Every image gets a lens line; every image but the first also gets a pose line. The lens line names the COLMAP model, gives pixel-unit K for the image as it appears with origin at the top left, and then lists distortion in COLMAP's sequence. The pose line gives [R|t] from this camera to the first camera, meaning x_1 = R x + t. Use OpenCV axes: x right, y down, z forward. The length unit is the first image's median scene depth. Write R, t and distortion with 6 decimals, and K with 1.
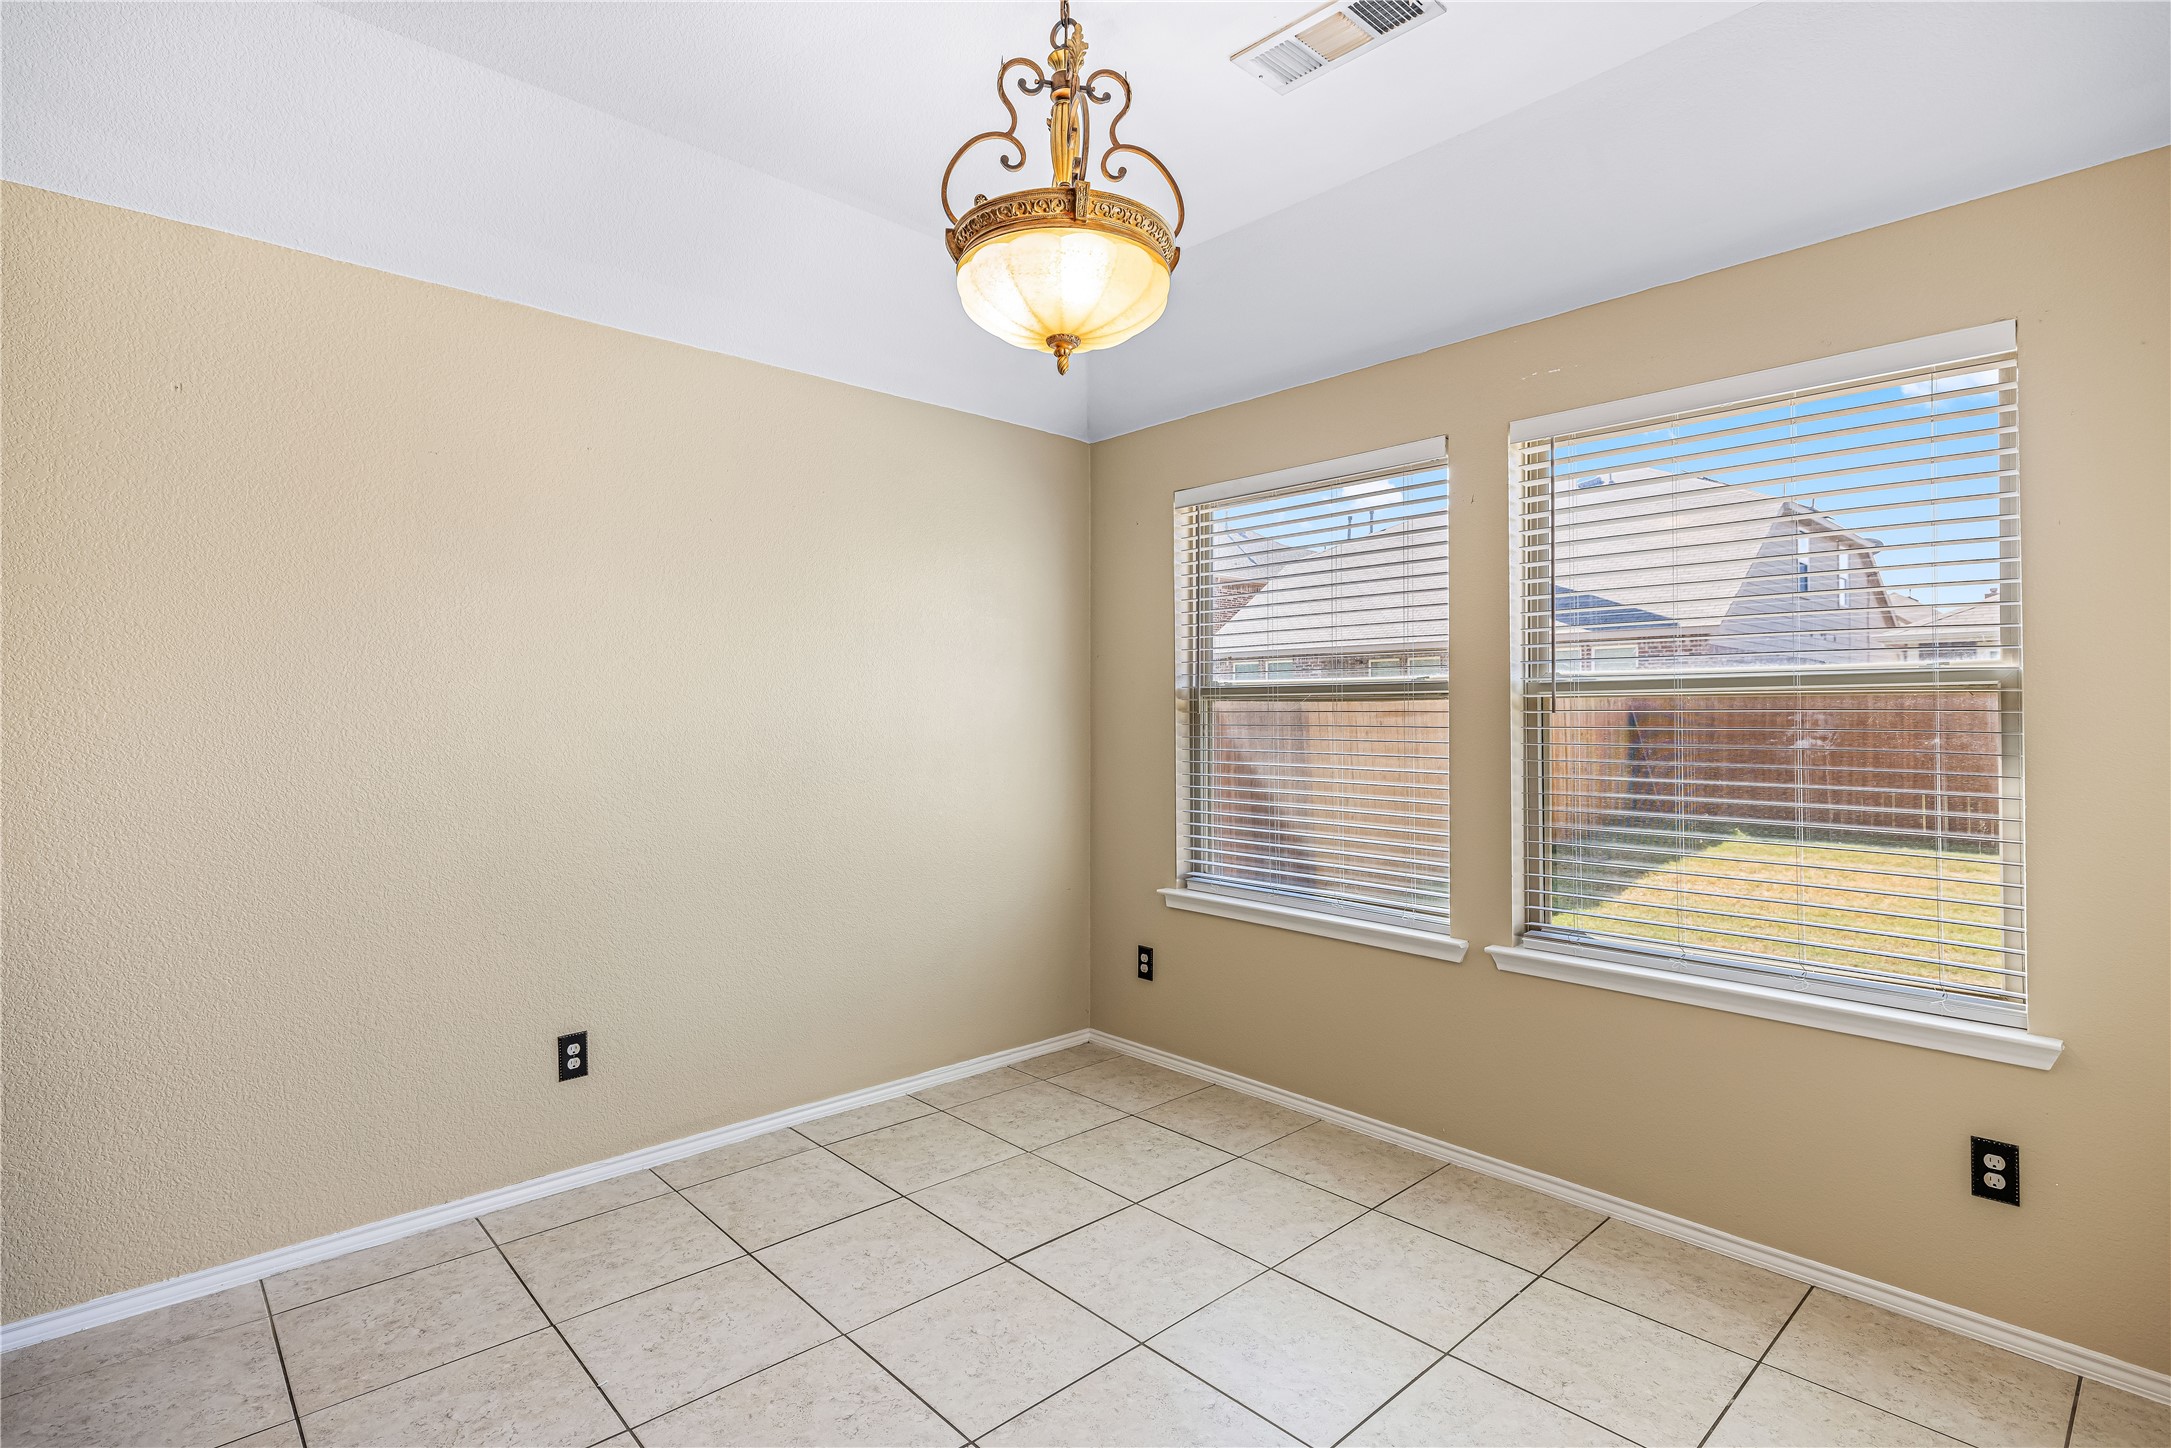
lens RADIAL K [[1050.0, 0, 1072.7], [0, 1050.0, 710.4], [0, 0, 1]] dist [-0.006239, 0.002289]
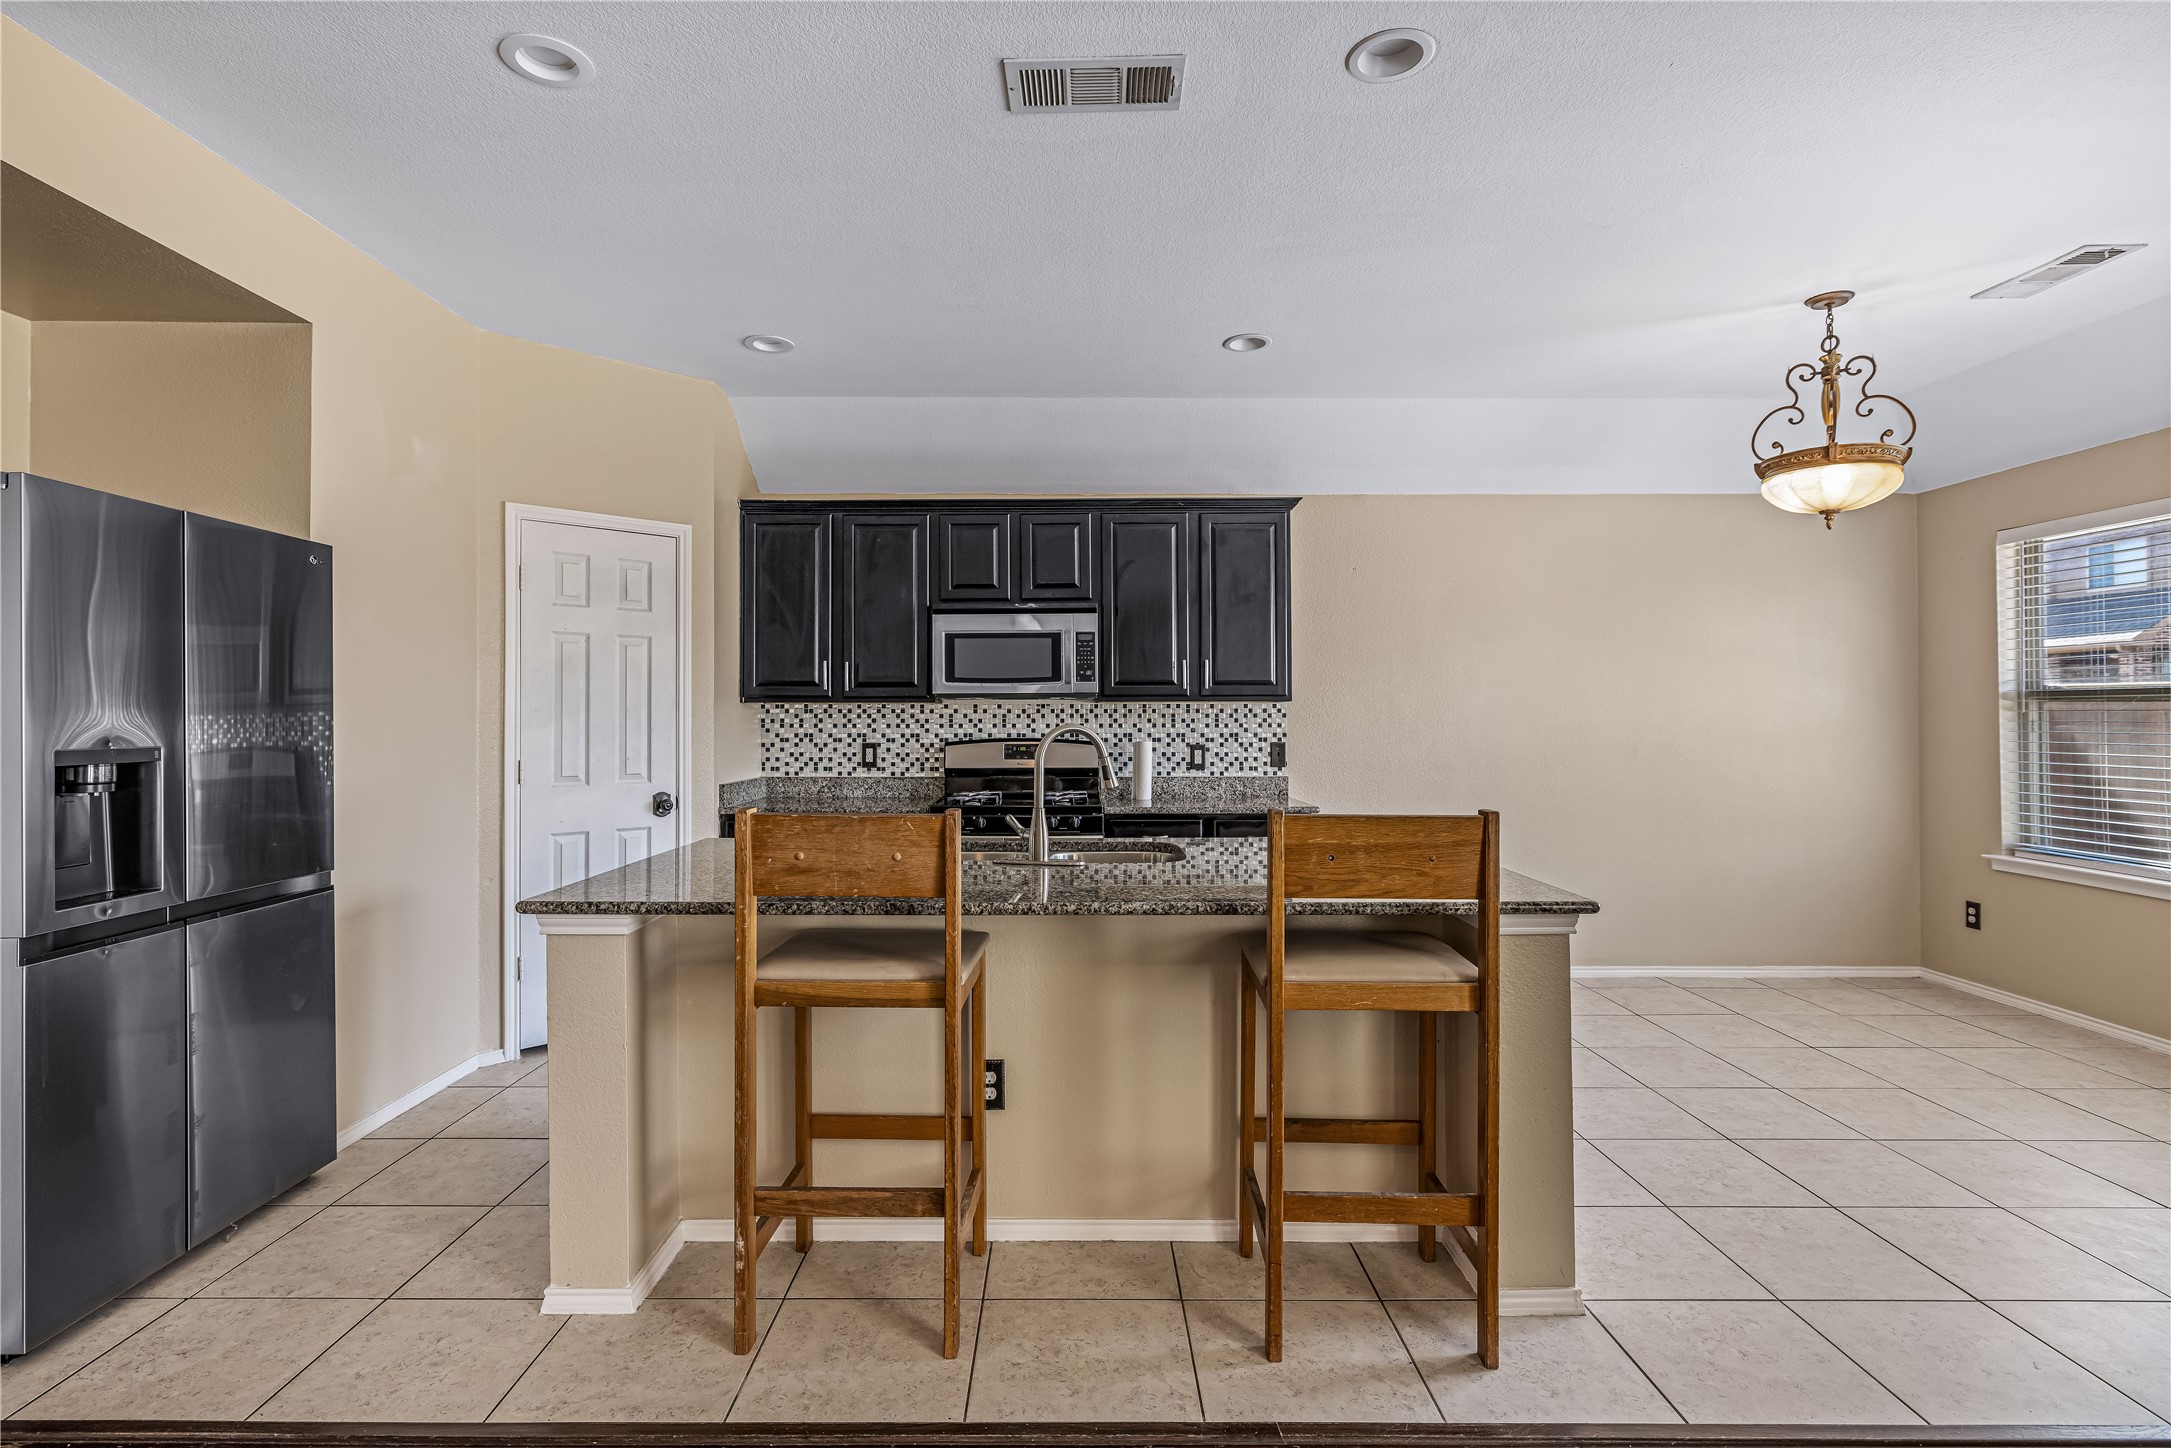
lens RADIAL K [[1050.0, 0, 1073.6], [0, 1050.0, 708.5], [0, 0, 1]] dist [-0.006239, 0.002289]
pose [[0.736742, -0.008050, -0.676126, 0.186301], [0.006431, 0.999967, -0.004898, -0.002988], [0.676143, -0.000740, 0.736770, -0.927258]]
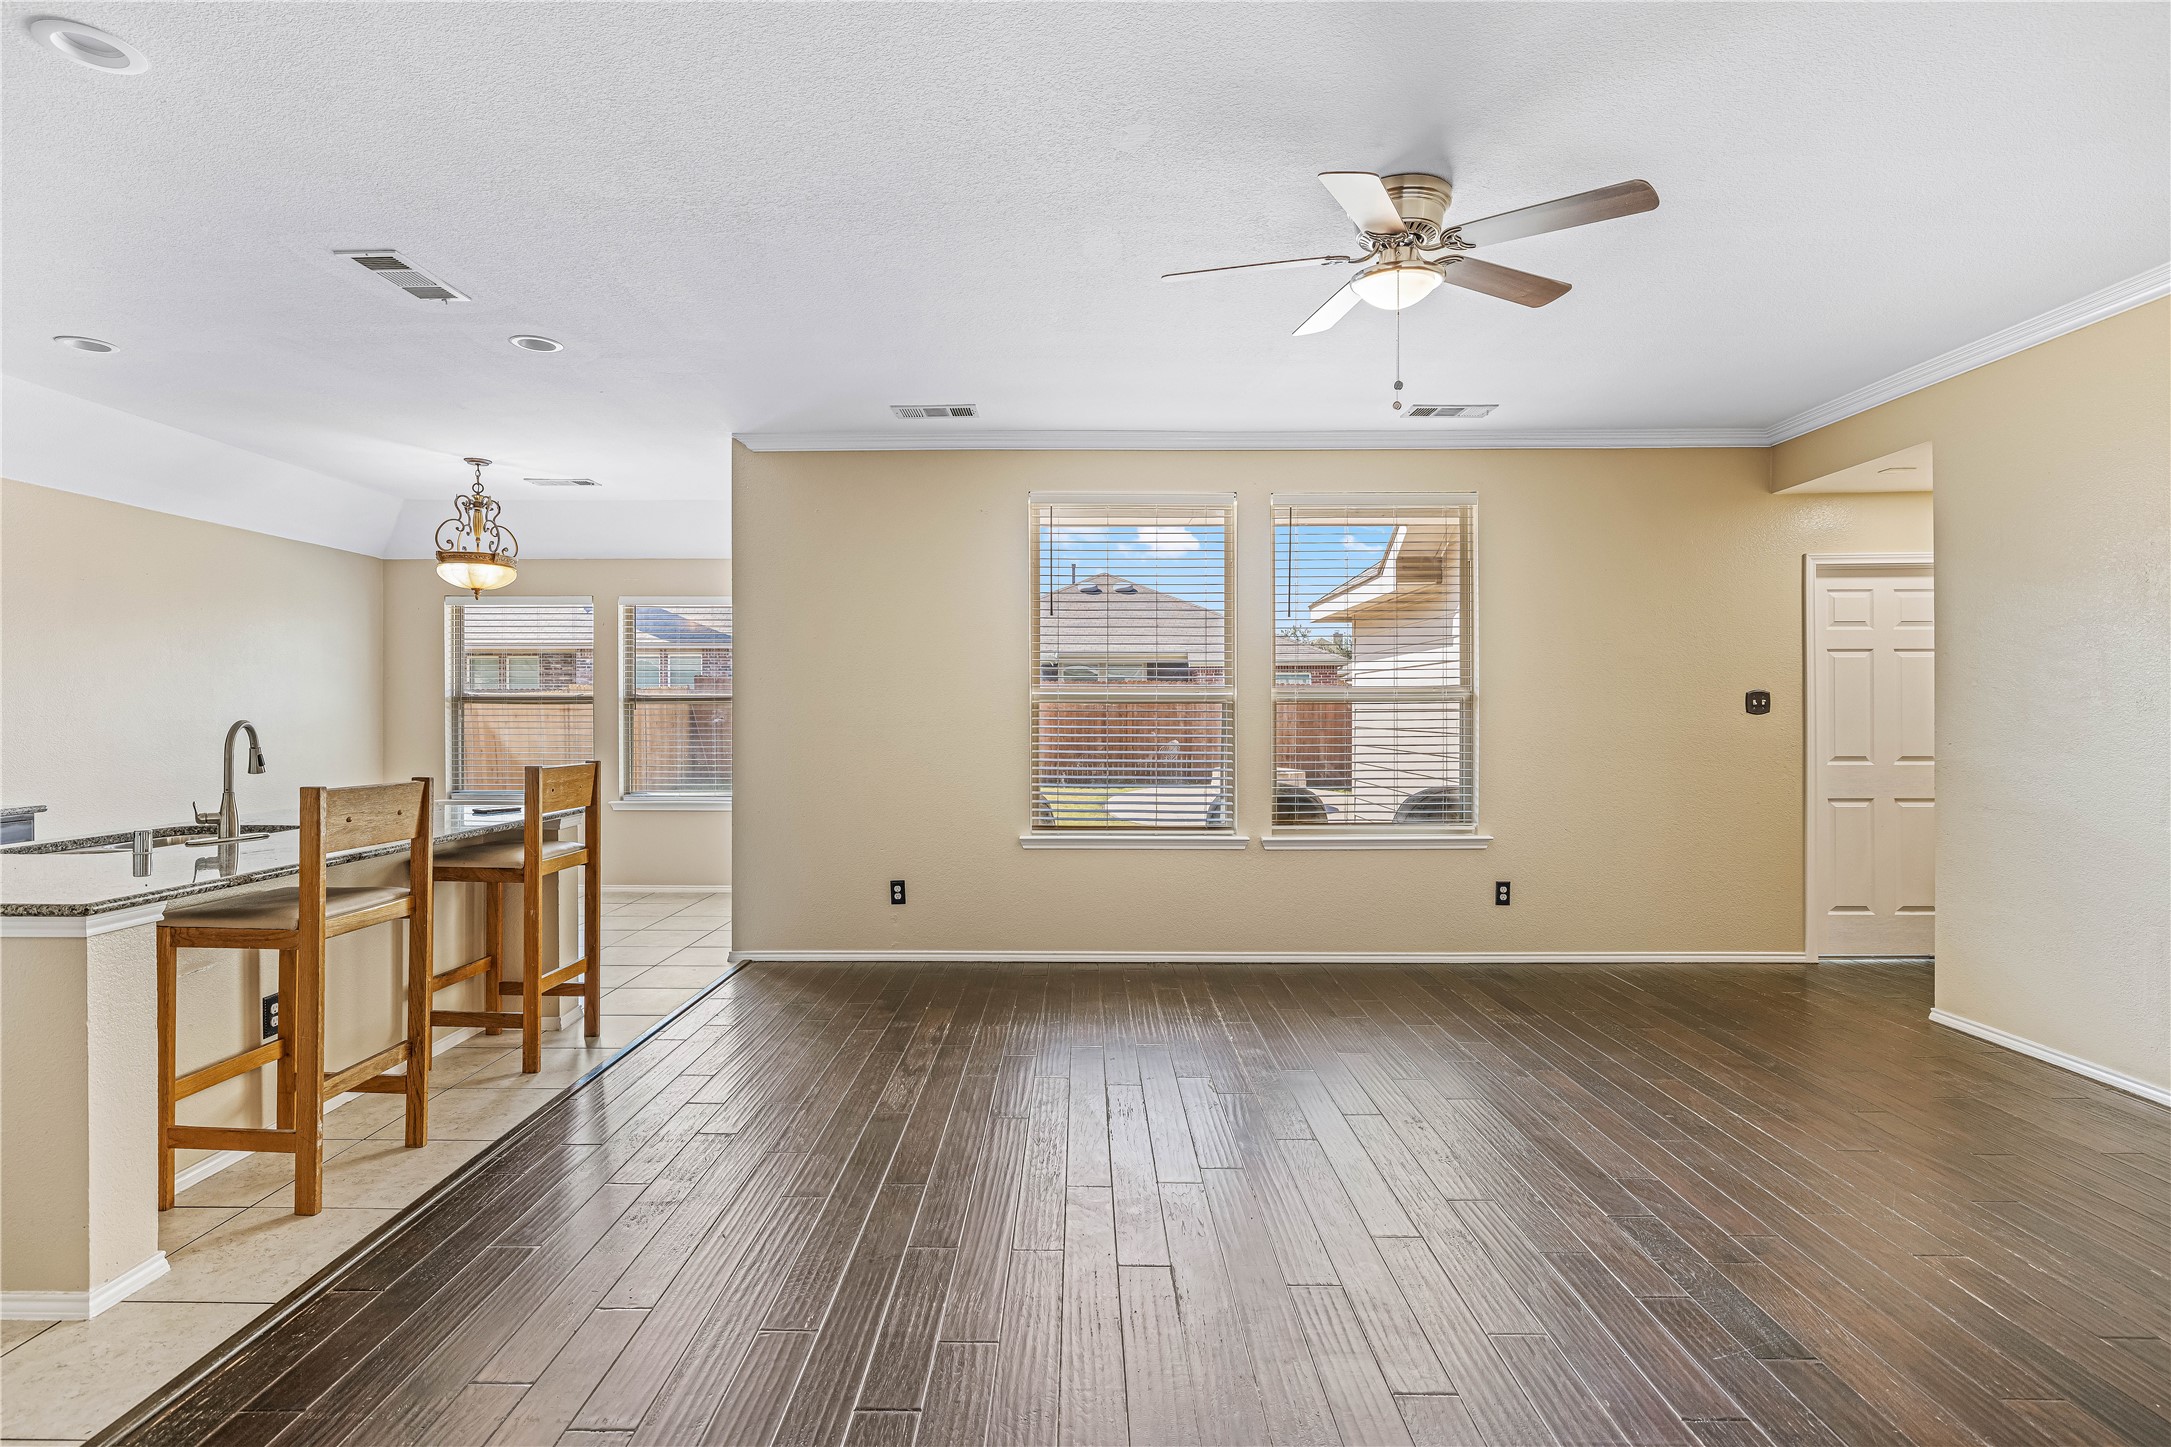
lens RADIAL K [[1050.0, 0, 1065.7], [0, 1050.0, 710.0], [0, 0, 1]] dist [-0.006239, 0.002289]
pose [[0.686467, 0.000257, 0.727161, -0.777373], [-0.005449, 0.999974, 0.004791, -0.017110], [-0.727141, -0.007252, 0.686450, -1.732145]]
